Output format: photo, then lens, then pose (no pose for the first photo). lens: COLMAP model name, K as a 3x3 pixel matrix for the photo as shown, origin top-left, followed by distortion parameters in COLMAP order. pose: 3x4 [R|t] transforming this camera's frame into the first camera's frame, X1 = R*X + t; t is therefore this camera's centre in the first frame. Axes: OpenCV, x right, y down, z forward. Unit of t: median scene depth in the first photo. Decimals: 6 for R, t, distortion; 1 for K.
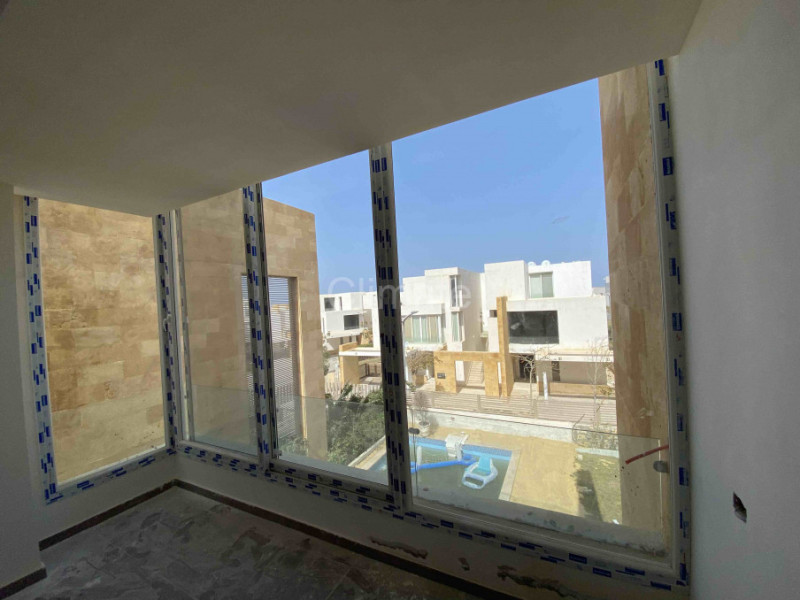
lens RADIAL K [[326.6, 0, 396.5], [0, 326.6, 301.9], [0, 0, 1]] dist [0.007278, -0.014927]
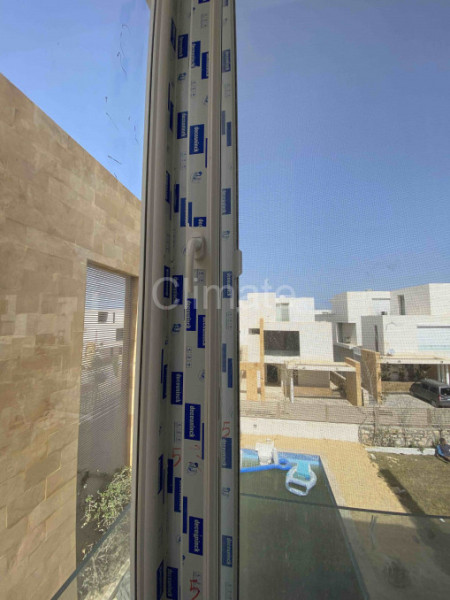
lens RADIAL K [[244.9, 0, 223.6], [0, 244.9, 297.4], [0, 0, 1]] dist [0.007278, -0.014927]
pose [[0.959058, 0.082119, 0.271044, -0.463840], [-0.054339, 0.992614, -0.108463, 0.070796], [-0.277949, 0.089294, 0.956437, 0.525767]]
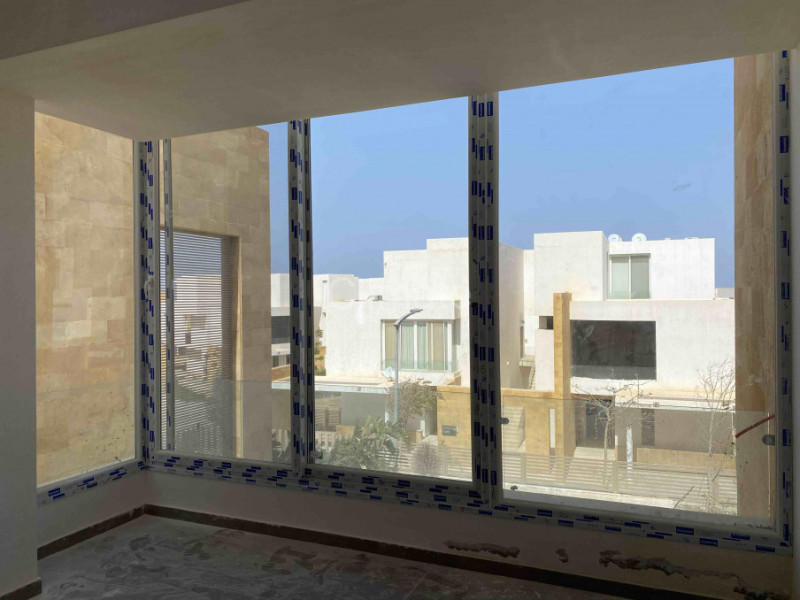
lens RADIAL K [[620.8, 0, 402.8], [0, 620.8, 297.7], [0, 0, 1]] dist [-0.003741, 0.008837]
pose [[0.996295, 0.046698, 0.072224, -0.151323], [-0.046572, 0.998909, -0.003427, 0.042271], [-0.072305, 0.000051, 0.997383, -0.266649]]
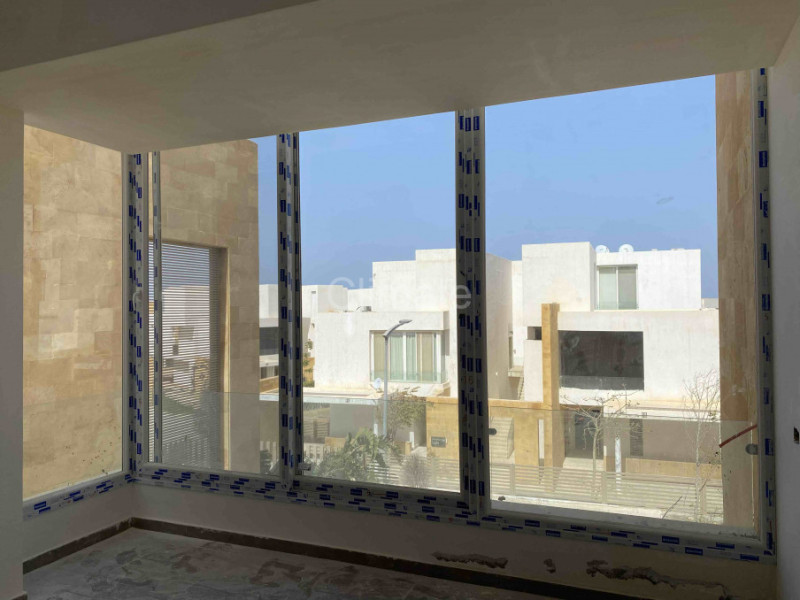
lens RADIAL K [[620.8, 0, 401.1], [0, 620.8, 297.4], [0, 0, 1]] dist [-0.003741, 0.008837]
pose [[0.995159, 0.046822, 0.086405, -0.150709], [-0.045086, 0.998742, -0.021935, 0.041259], [-0.087323, 0.017933, 0.996019, -0.272389]]
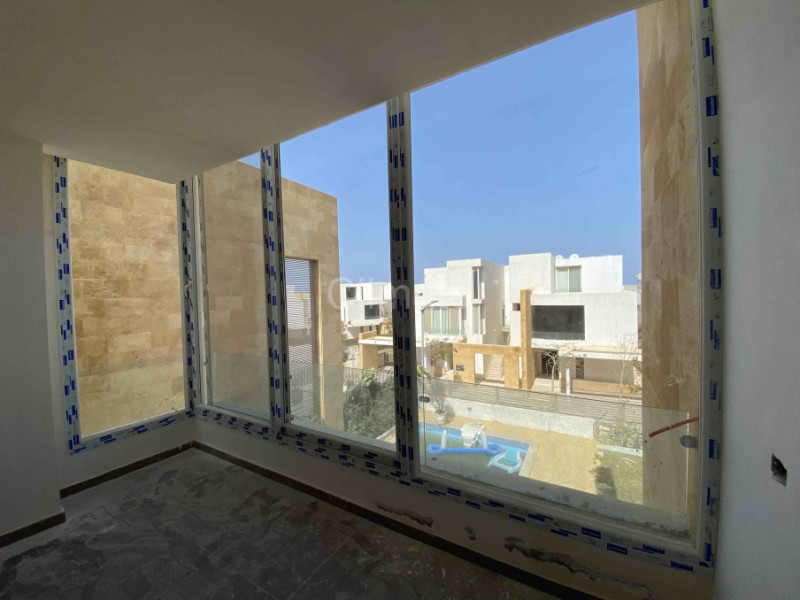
lens RADIAL K [[326.6, 0, 396.3], [0, 326.6, 302.3], [0, 0, 1]] dist [0.007278, -0.014927]
pose [[0.997335, 0.032319, -0.065405, 0.011124], [-0.030639, 0.999179, 0.026522, 0.036871], [0.066209, -0.024447, 0.997506, 0.011941]]
